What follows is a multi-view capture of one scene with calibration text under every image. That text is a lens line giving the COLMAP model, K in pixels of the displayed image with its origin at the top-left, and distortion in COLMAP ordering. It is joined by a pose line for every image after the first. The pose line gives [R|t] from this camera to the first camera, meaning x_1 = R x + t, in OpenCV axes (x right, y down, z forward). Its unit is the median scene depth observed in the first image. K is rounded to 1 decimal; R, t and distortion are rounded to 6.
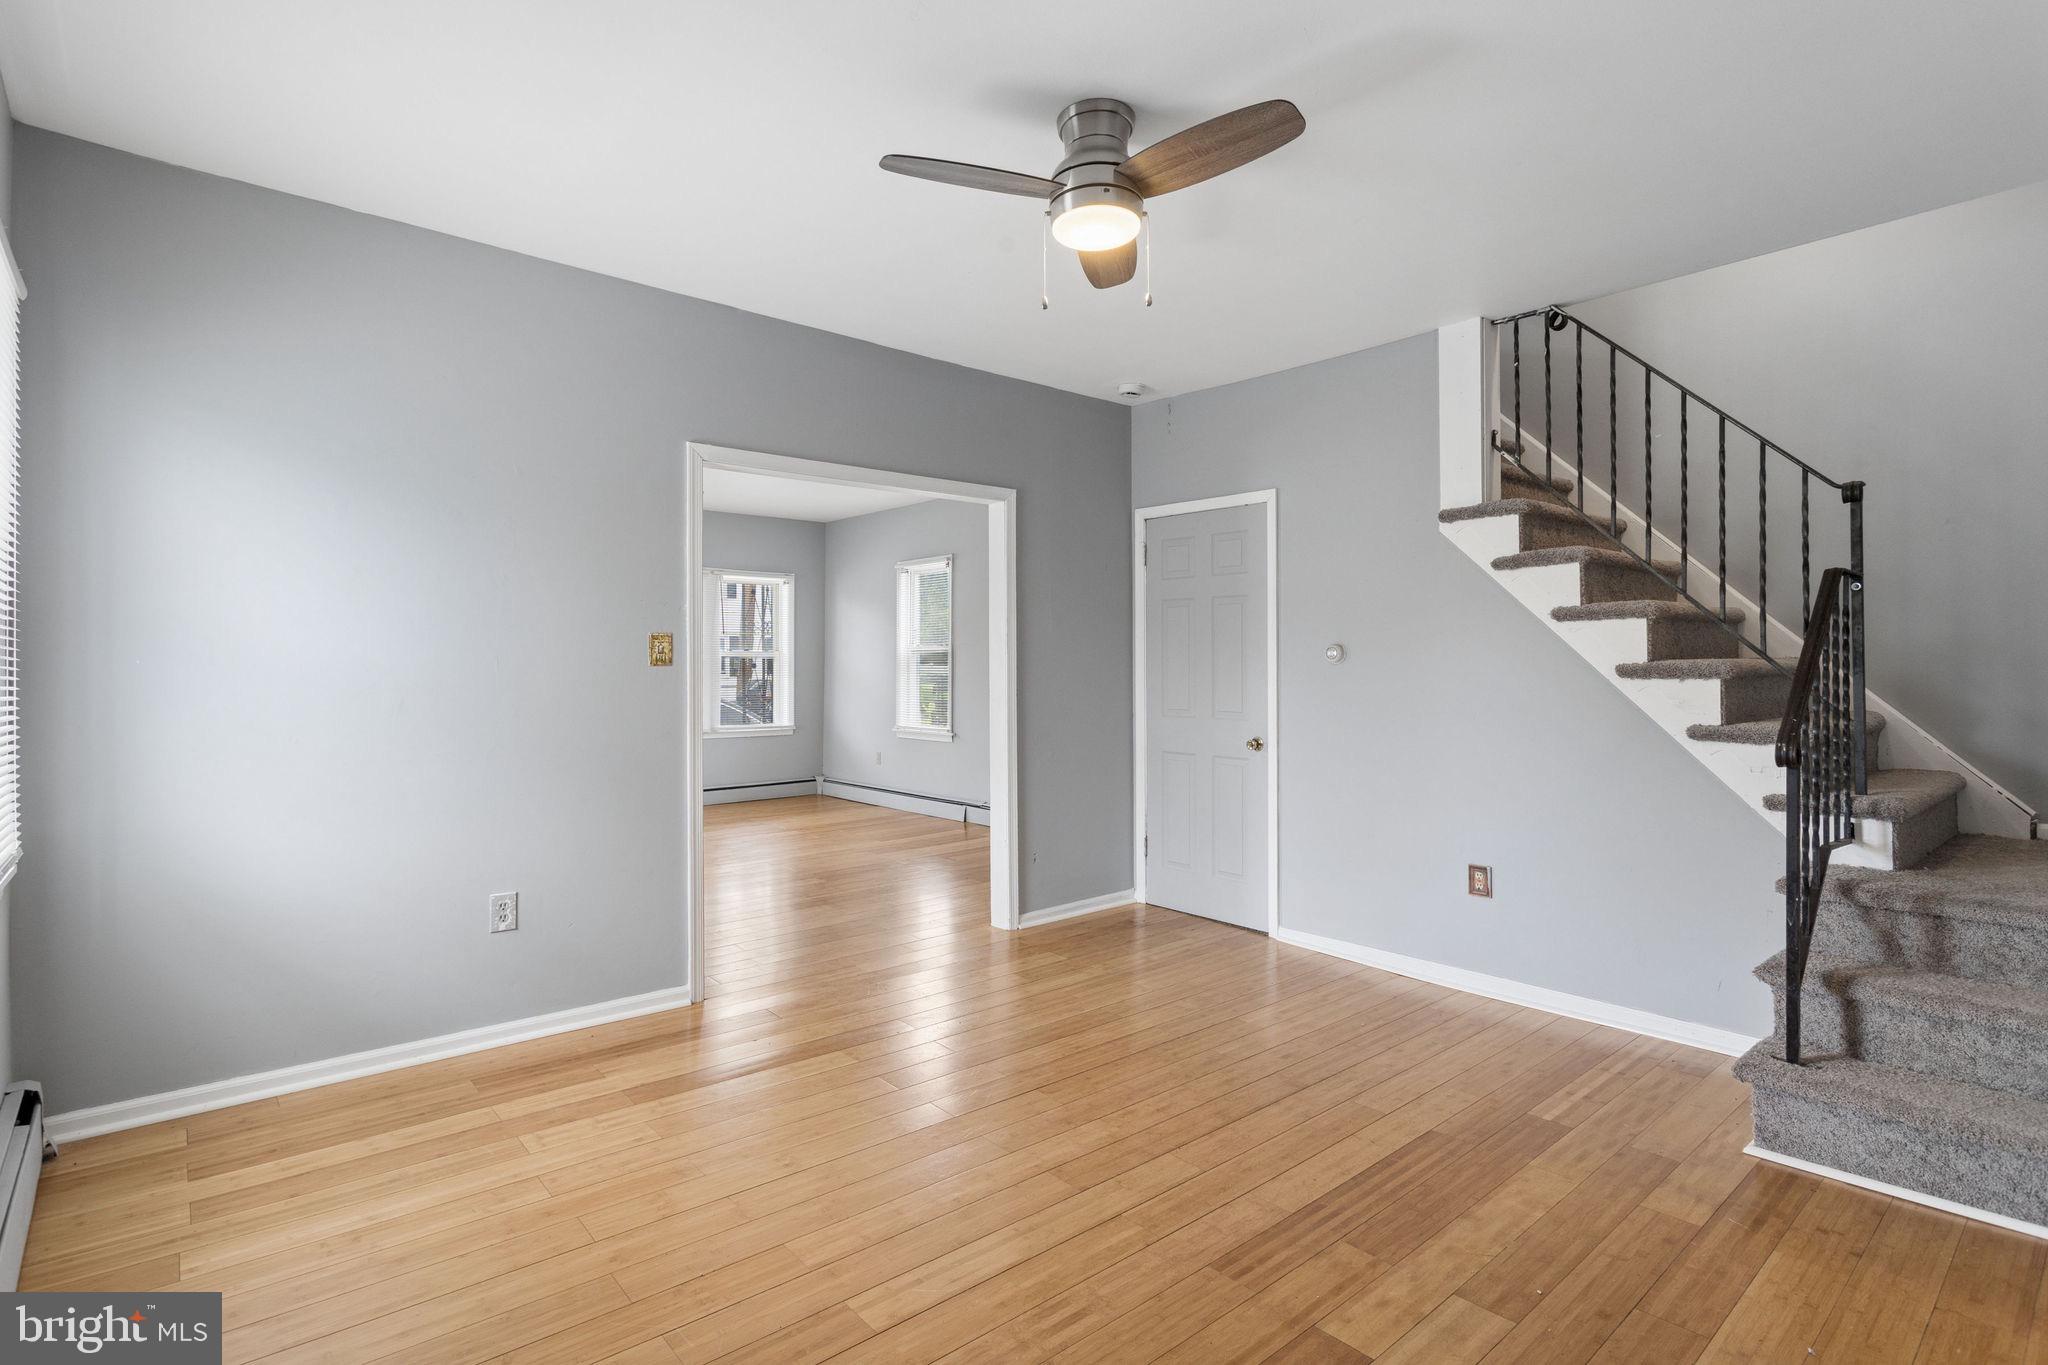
lens RADIAL K [[973.1, 0, 1019.7], [0, 973.1, 644.0], [0, 0, 1]] dist [-0.000988, -0.000355]
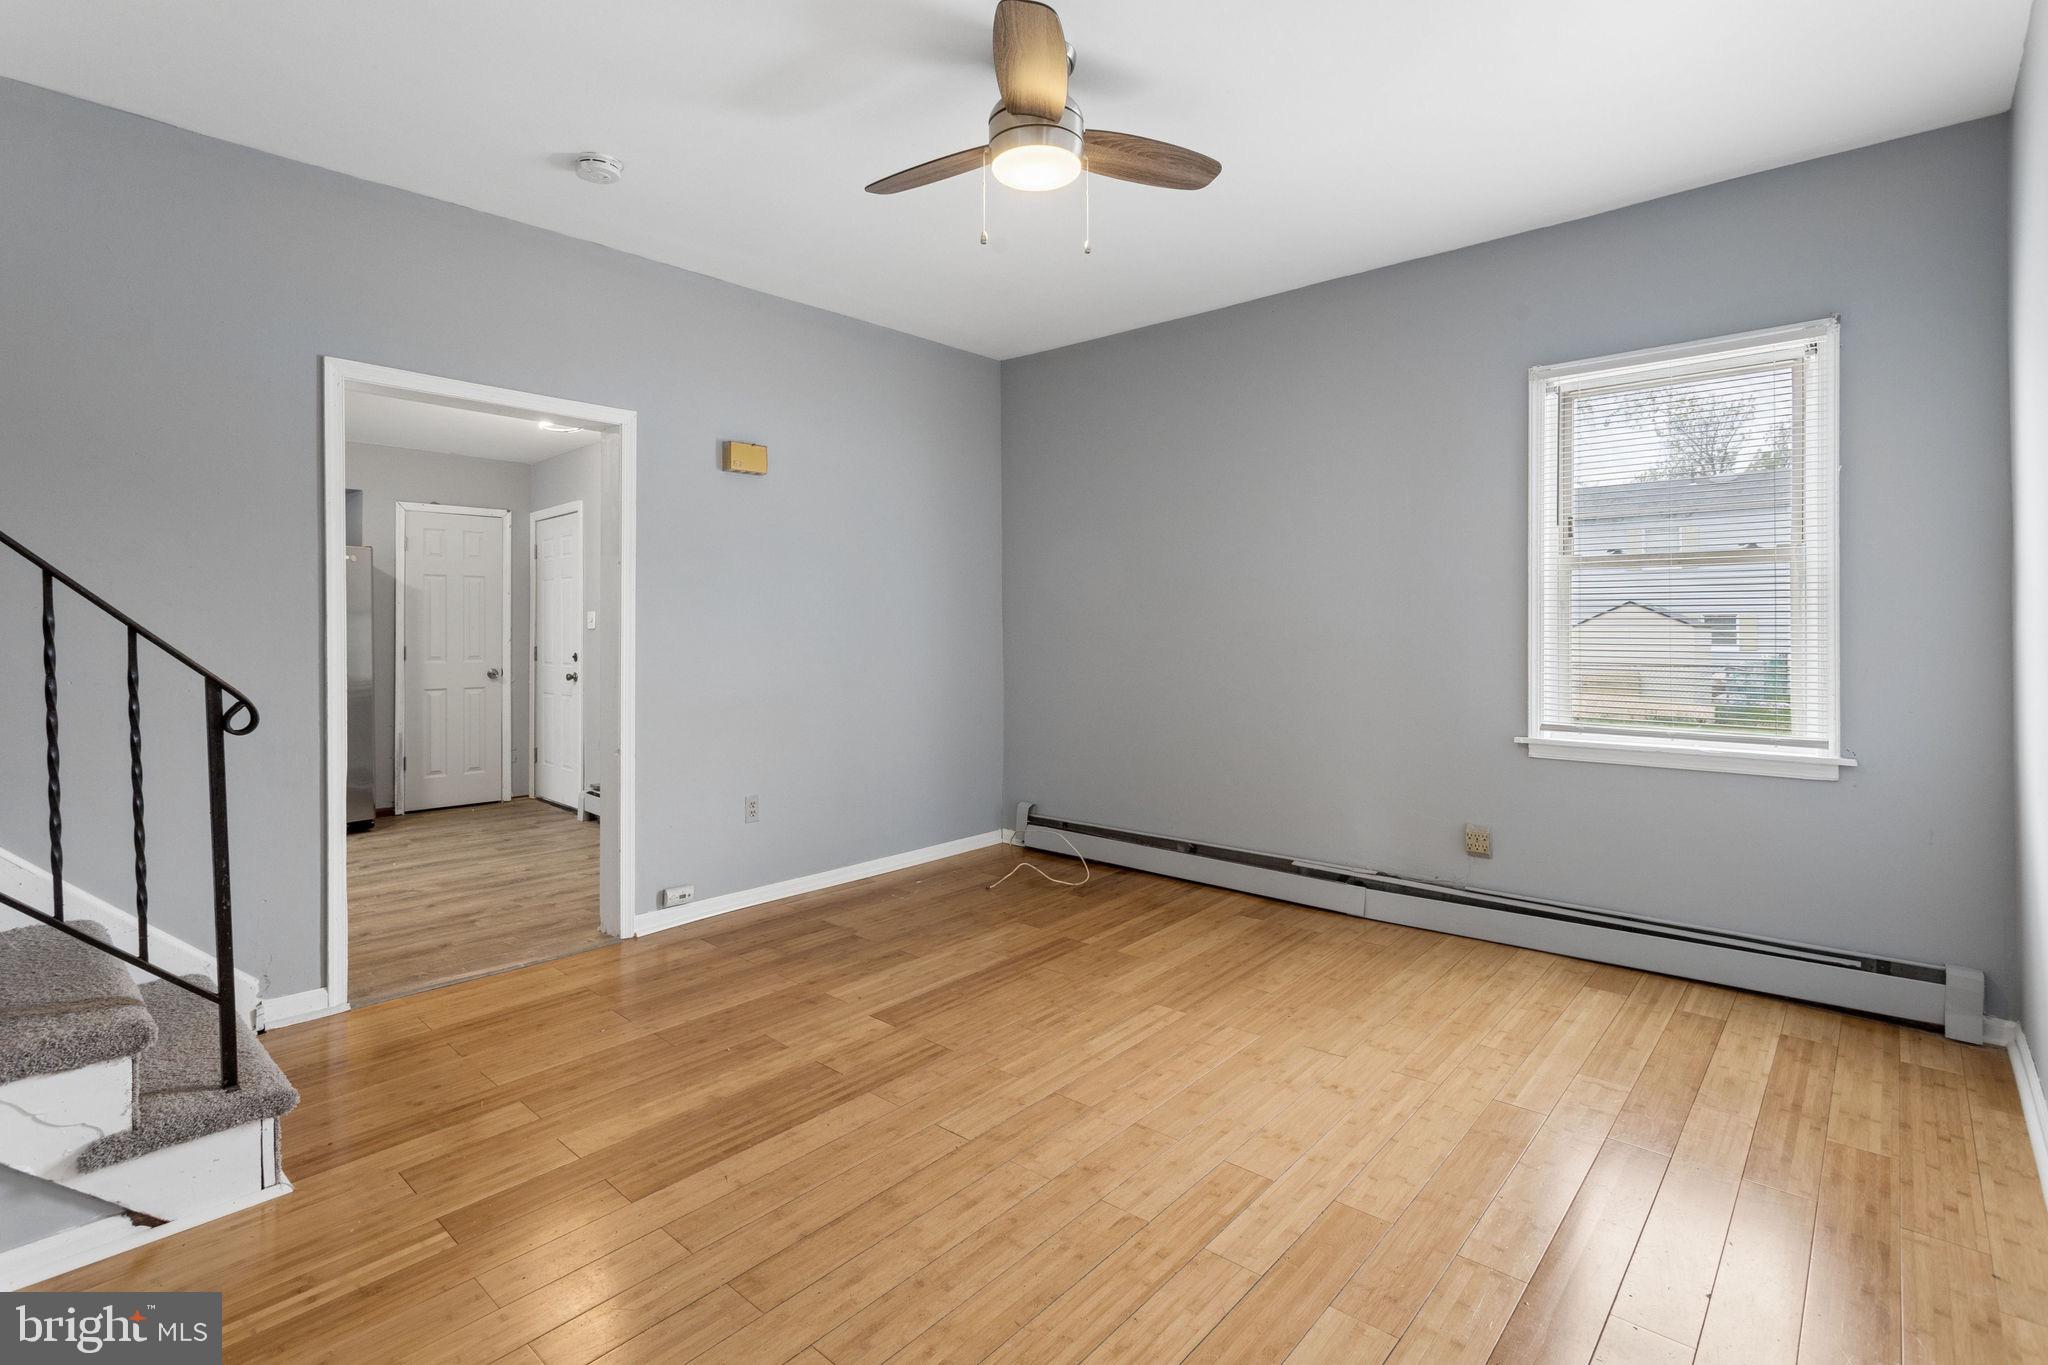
lens RADIAL K [[973.1, 0, 1019.7], [0, 973.1, 644.0], [0, 0, 1]] dist [-0.000988, -0.000355]
pose [[-0.990620, 0.010375, -0.136252, 0.243759], [0.012302, 0.999836, -0.013307, 0.070981], [0.136092, -0.014858, -0.990585, 2.068506]]
